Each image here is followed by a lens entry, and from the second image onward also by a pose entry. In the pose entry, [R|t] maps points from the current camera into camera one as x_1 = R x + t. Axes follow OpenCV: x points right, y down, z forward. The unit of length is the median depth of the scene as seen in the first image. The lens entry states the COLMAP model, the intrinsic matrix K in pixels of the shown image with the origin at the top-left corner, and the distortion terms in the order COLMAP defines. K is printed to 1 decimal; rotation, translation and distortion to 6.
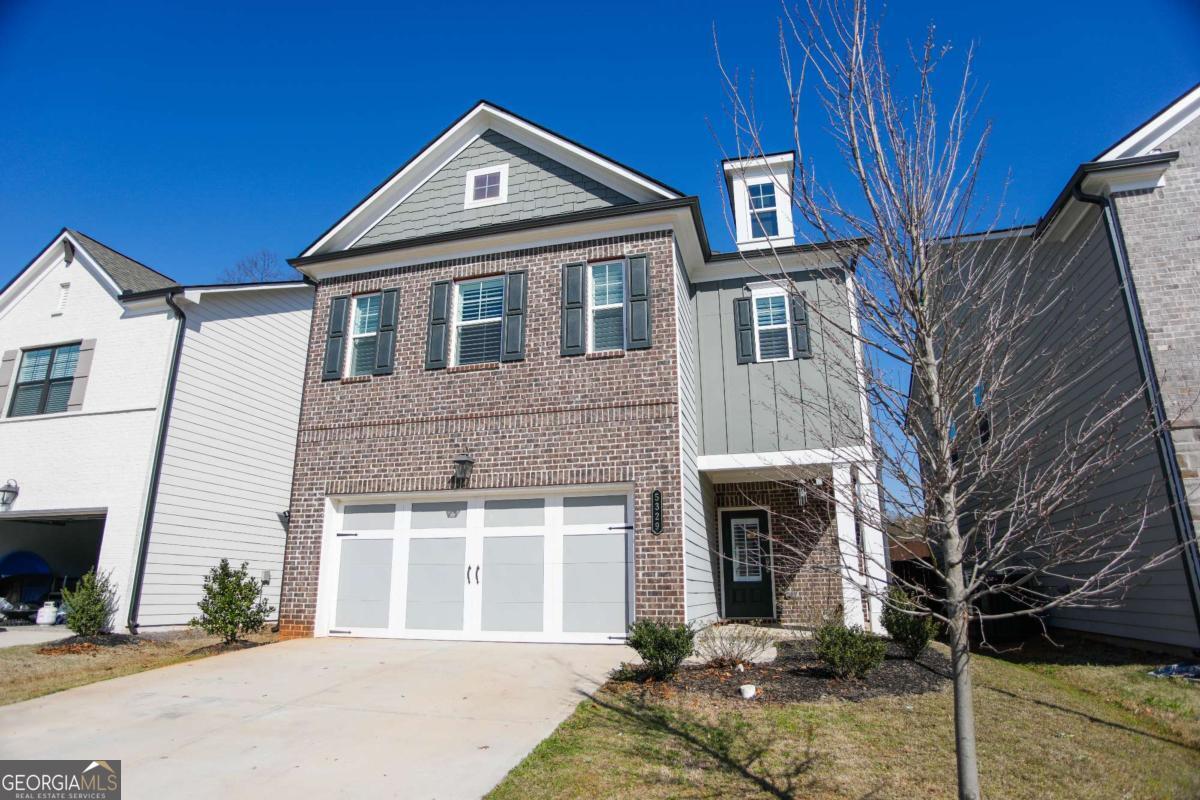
lens RADIAL K [[676.5, 0, 601.1], [0, 676.5, 403.2], [0, 0, 1]] dist [-0.114110, 0.064654]
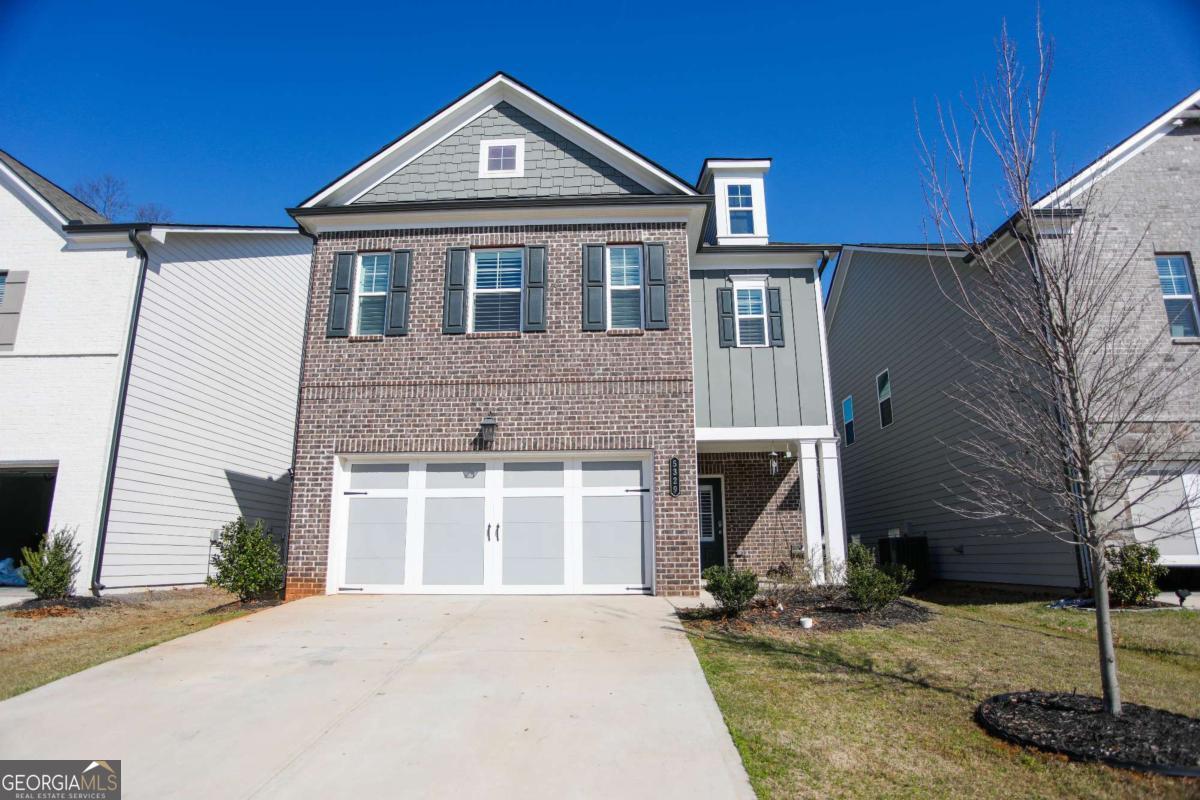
lens RADIAL K [[676.5, 0, 601.1], [0, 676.5, 403.2], [0, 0, 1]] dist [-0.114110, 0.064654]
pose [[0.973815, 0.047104, 0.222408, -0.252586], [-0.057531, 0.997517, 0.040633, 0.000276], [-0.219942, -0.052364, 0.974107, -0.053995]]
